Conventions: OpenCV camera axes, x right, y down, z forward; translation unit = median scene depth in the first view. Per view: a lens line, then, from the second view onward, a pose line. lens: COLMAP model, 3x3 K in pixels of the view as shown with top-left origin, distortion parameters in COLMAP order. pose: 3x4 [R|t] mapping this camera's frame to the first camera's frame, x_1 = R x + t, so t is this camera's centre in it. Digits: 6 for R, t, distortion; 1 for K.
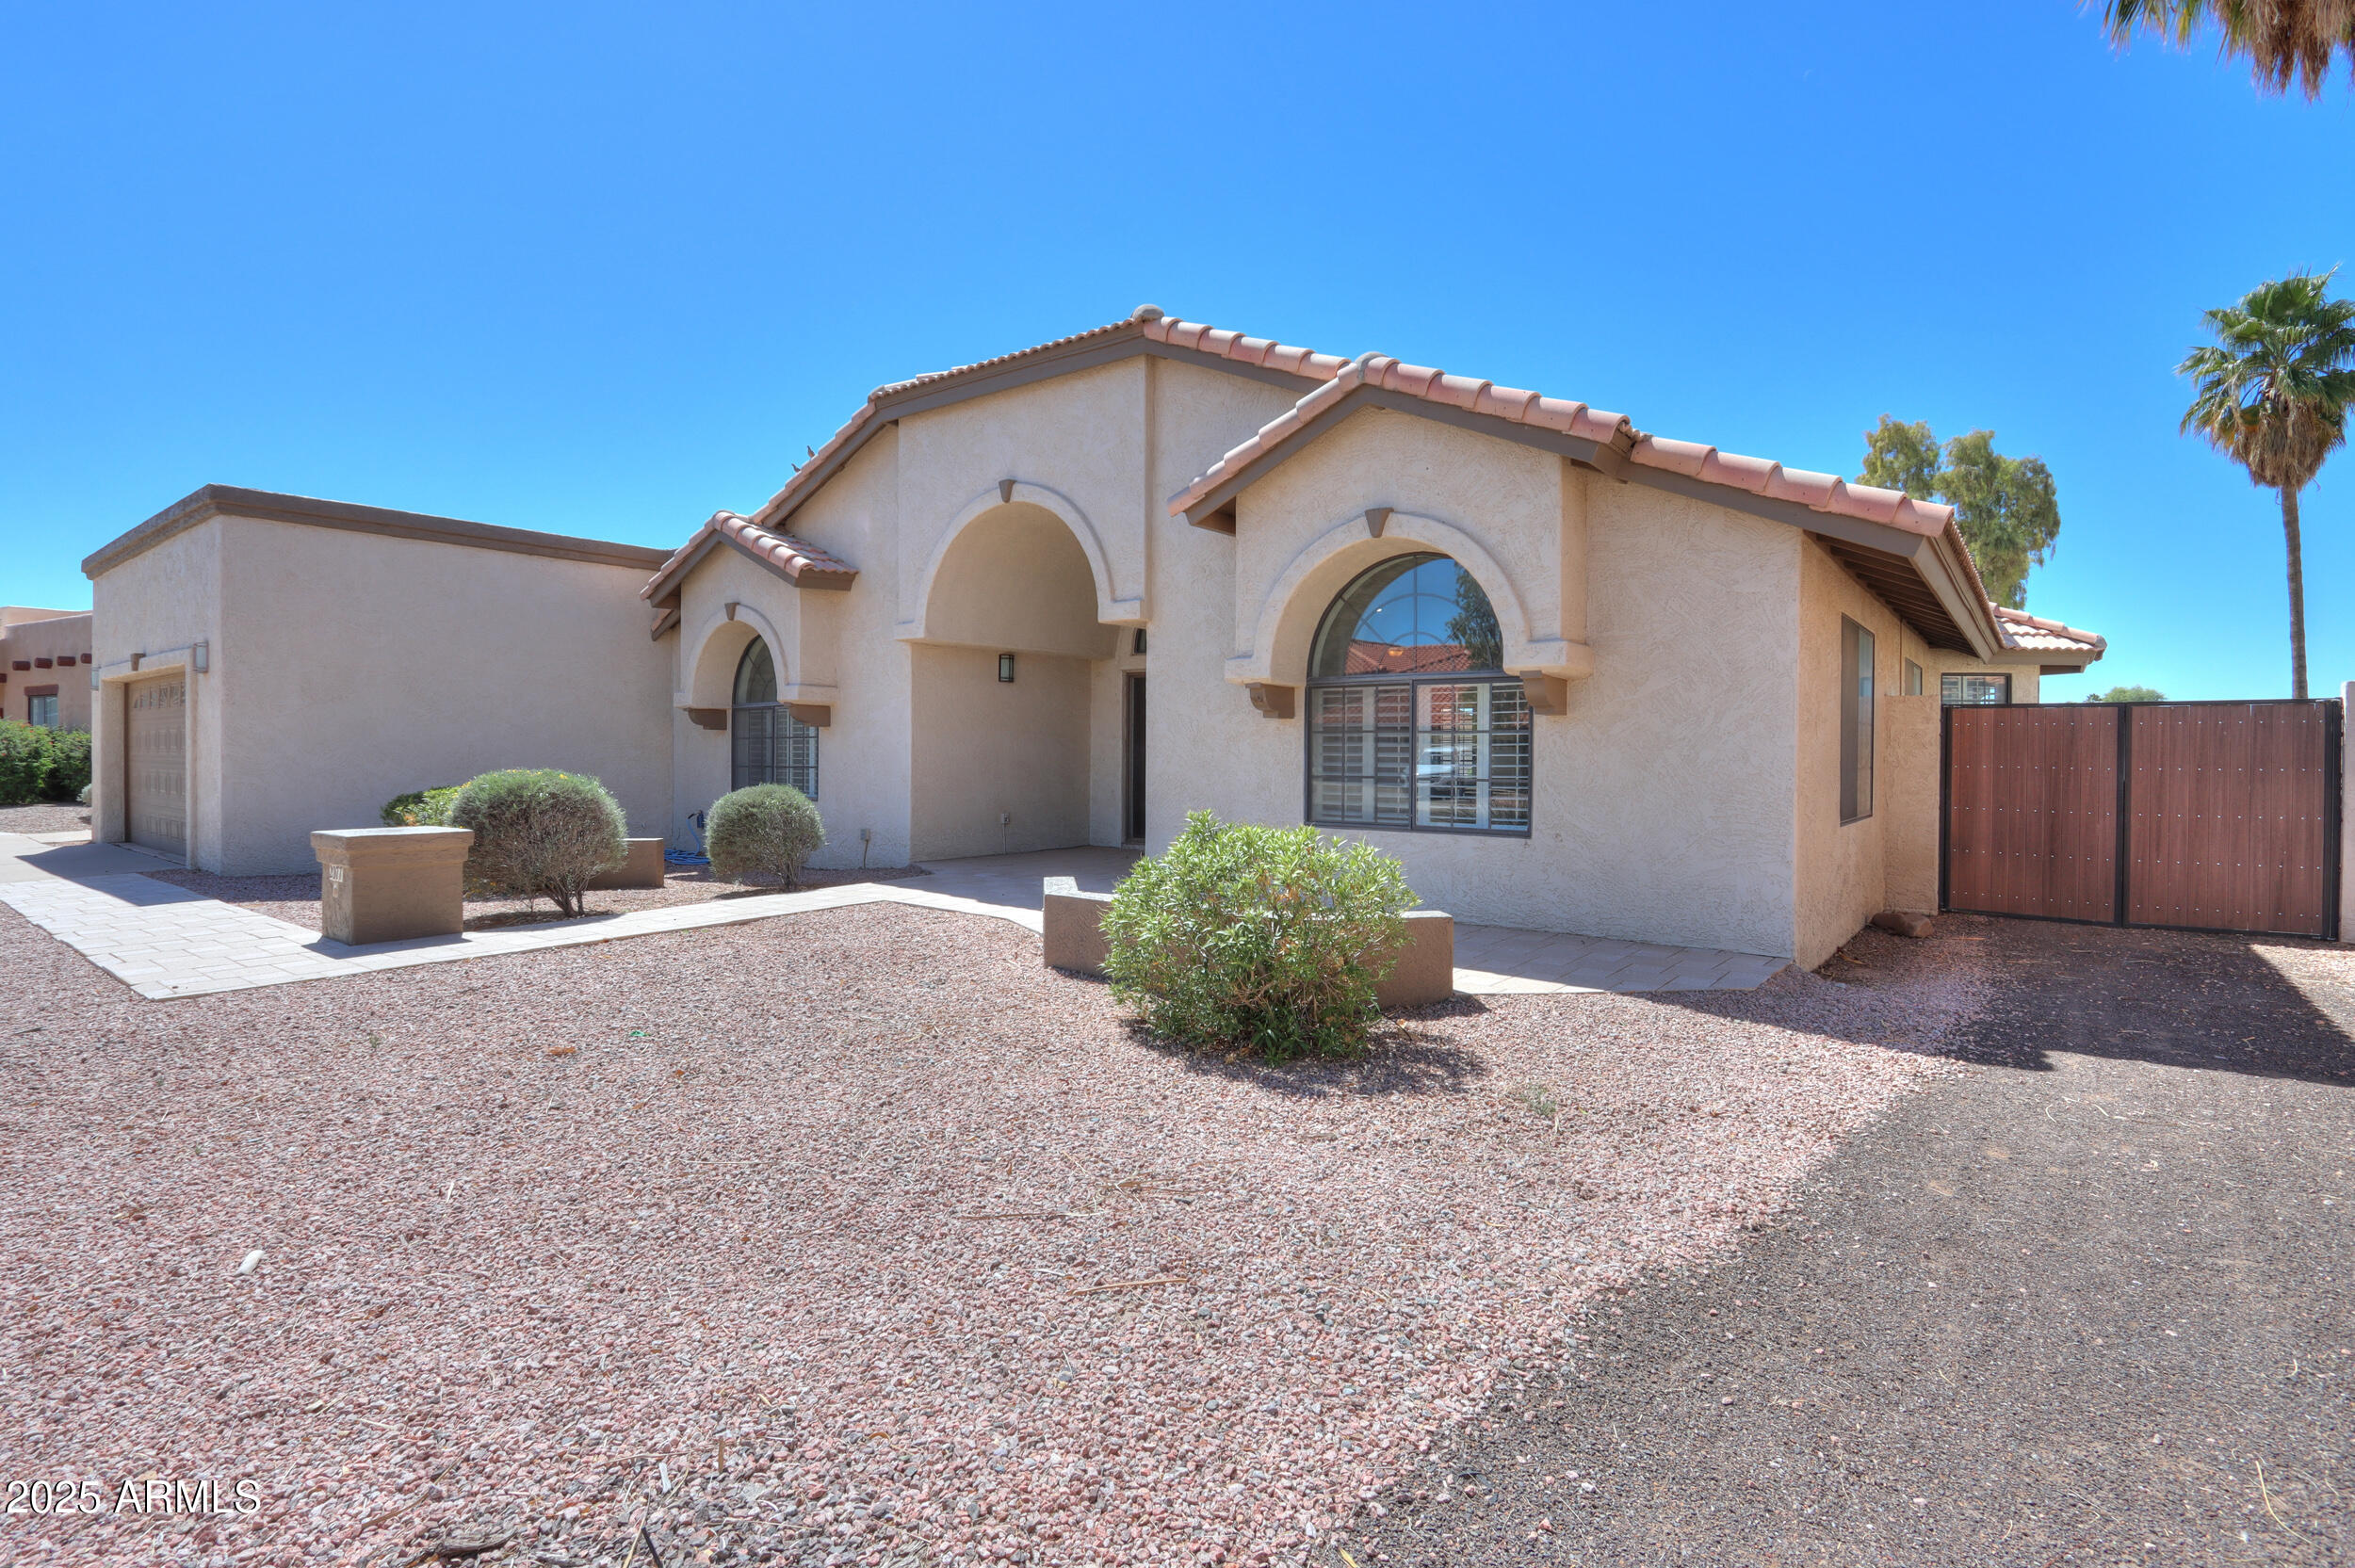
lens RADIAL K [[1111.0, 0, 1182.5], [0, 1111.0, 754.4], [0, 0, 1]] dist [0.000606, 0.001152]
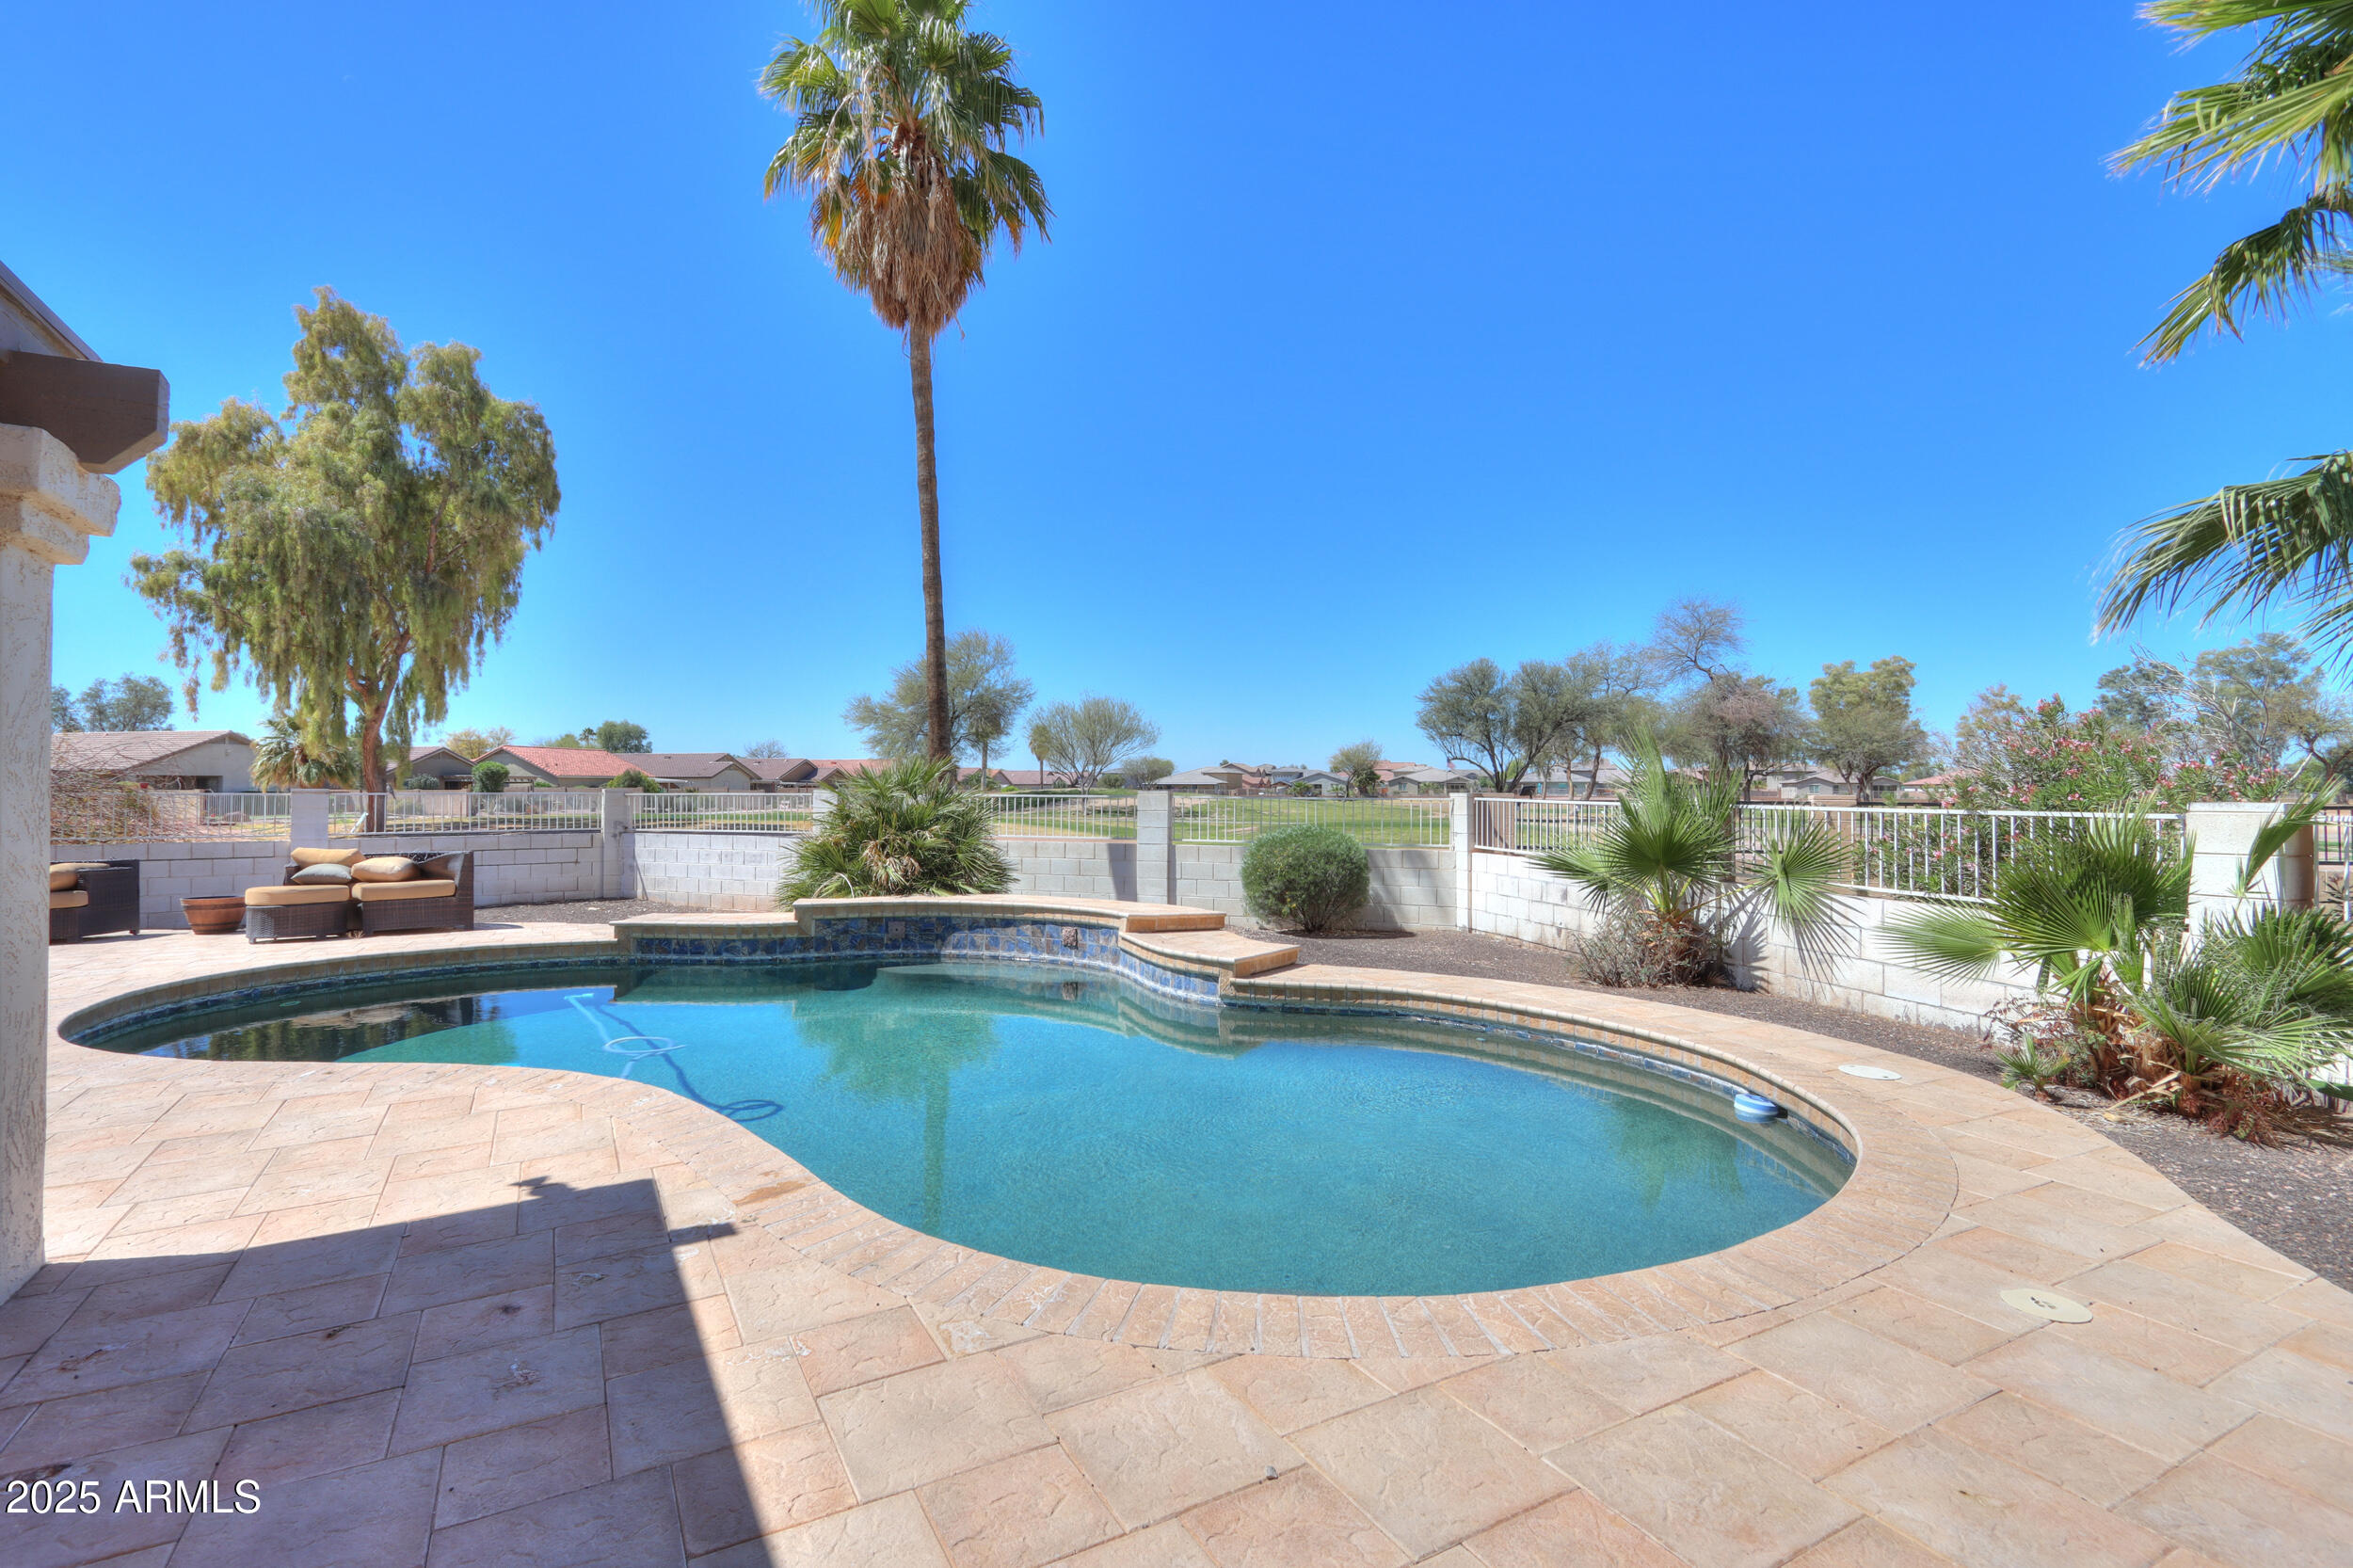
lens RADIAL K [[1110.2, 0, 1181.5], [0, 1110.2, 754.4], [0, 0, 1]] dist [0.000606, 0.001152]
pose [[0.380497, 0.017832, 0.924610, 0.228977], [0.010277, 0.999671, -0.023508, -0.001342], [-0.924725, 0.018447, 0.380188, 0.293223]]
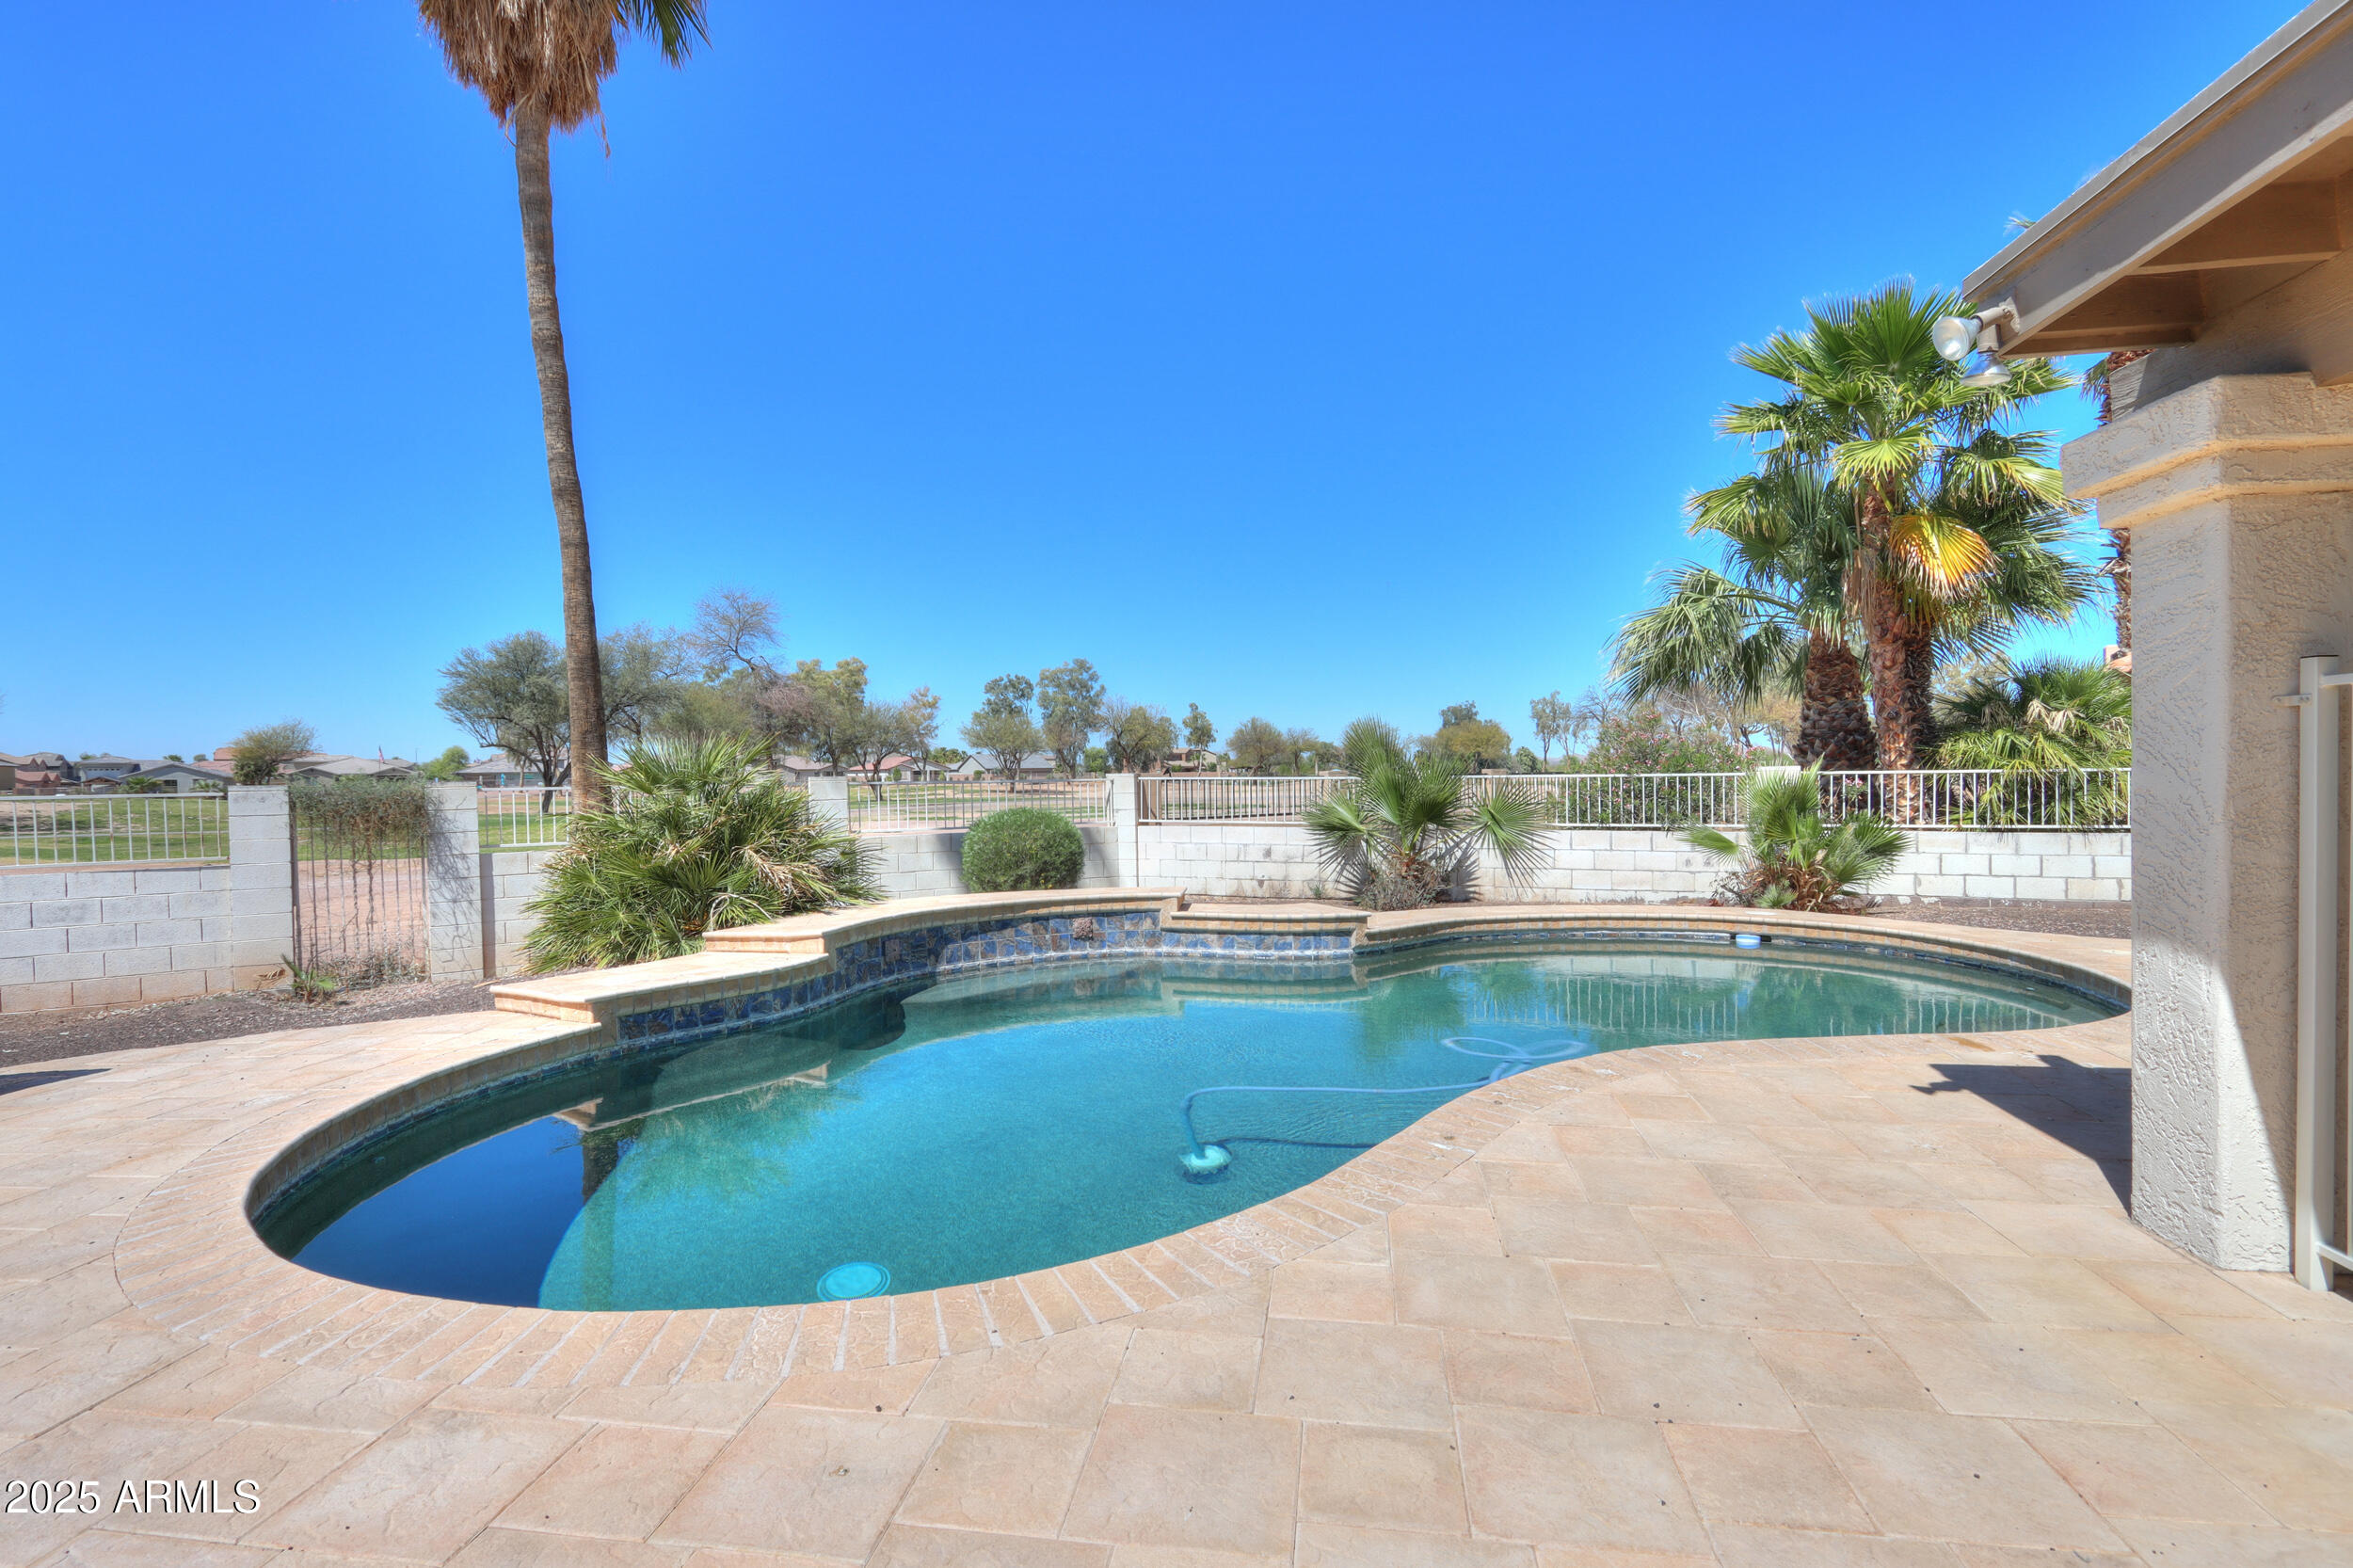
lens RADIAL K [[1115.0, 0, 1176.5], [0, 1115.0, 784.0], [0, 0, 1]] dist [0.000493, 0.000099]
pose [[-0.500728, -0.014423, 0.865485, 0.235460], [0.019029, 0.999436, 0.027665, -0.002696], [-0.865396, 0.030322, -0.500171, 0.459116]]
